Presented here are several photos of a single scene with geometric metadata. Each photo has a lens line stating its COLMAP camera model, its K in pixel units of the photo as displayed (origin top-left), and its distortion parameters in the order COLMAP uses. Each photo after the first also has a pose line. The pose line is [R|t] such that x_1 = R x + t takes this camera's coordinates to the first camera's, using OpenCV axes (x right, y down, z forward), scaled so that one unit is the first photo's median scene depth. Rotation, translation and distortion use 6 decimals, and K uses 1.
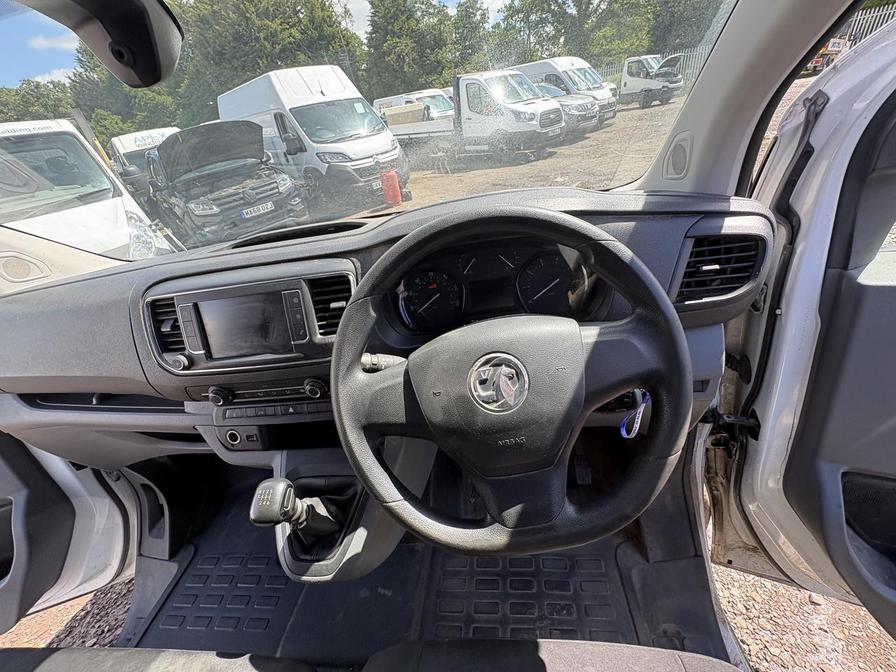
lens RADIAL K [[358.7, 0, 449.5], [0, 358.7, 335.5], [0, 0, 1]] dist [0.003608, -0.000052]
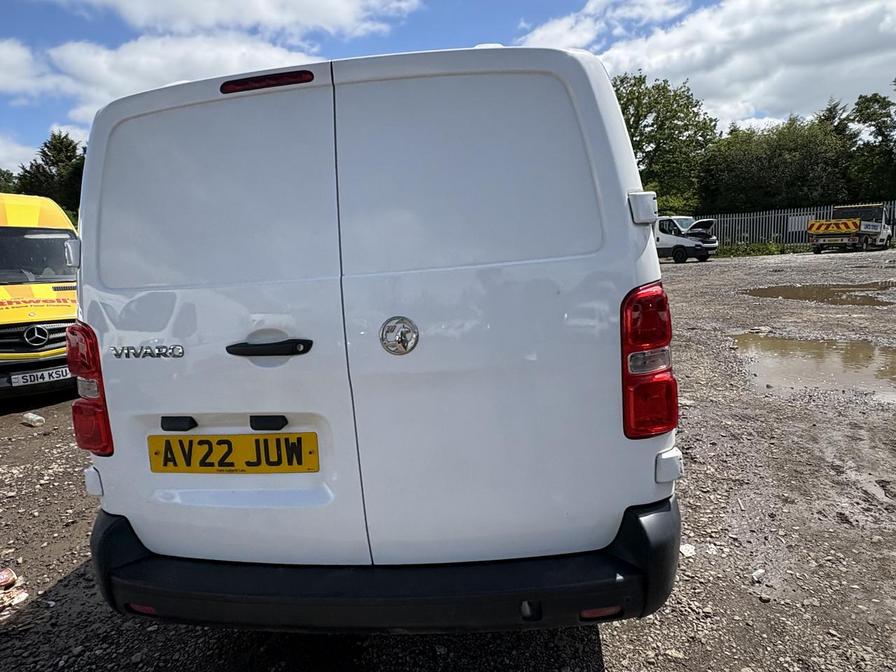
lens RADIAL K [[549.3, 0, 448.6], [0, 549.3, 331.5], [0, 0, 1]] dist [0.017342, -0.009758]
pose [[0.994899, 0.100473, -0.009056, -0.291160], [-0.095902, 0.914132, -0.393911, 1.856577], [-0.031299, 0.392770, 0.919104, -2.772436]]
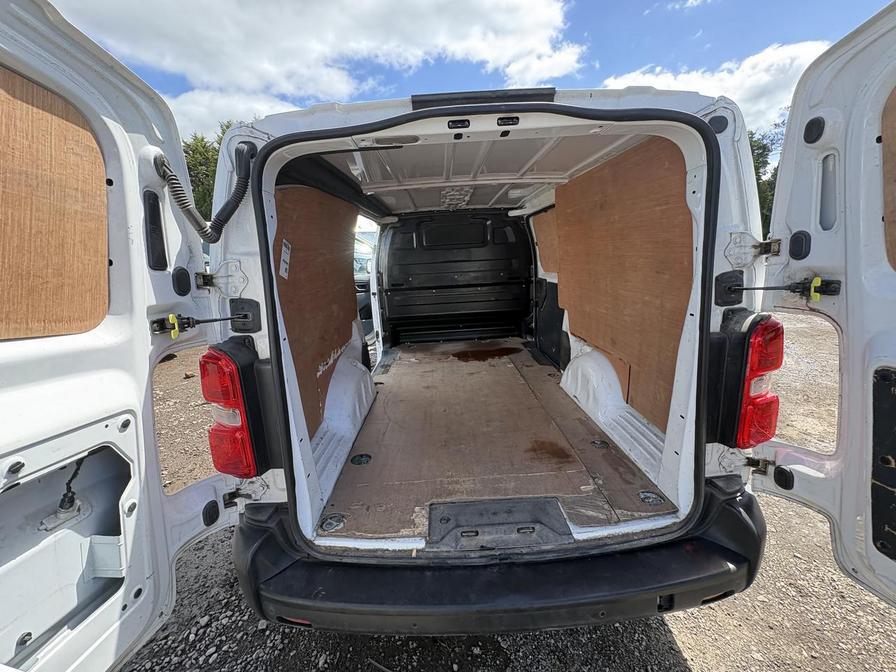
lens RADIAL K [[358.7, 0, 448.6], [0, 358.7, 330.7], [0, 0, 1]] dist [0.003608, -0.000052]
pose [[0.987406, 0.090435, 0.129813, -0.689867], [-0.042588, 0.942167, -0.332427, 1.648121], [-0.152369, 0.322712, 0.934152, -2.475443]]
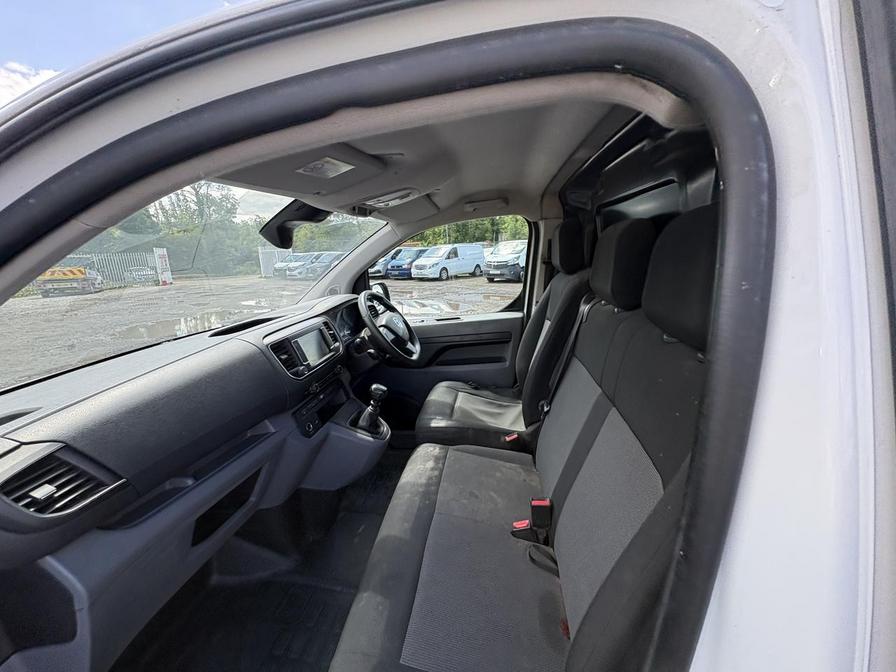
lens RADIAL K [[358.7, 0, 451.3], [0, 358.7, 335.9], [0, 0, 1]] dist [0.003608, -0.000052]
pose [[0.054997, -0.070598, 0.995988, -1.085233], [0.555829, 0.830818, 0.028198, 0.157246], [-0.829476, 0.552048, 0.084933, 0.021954]]
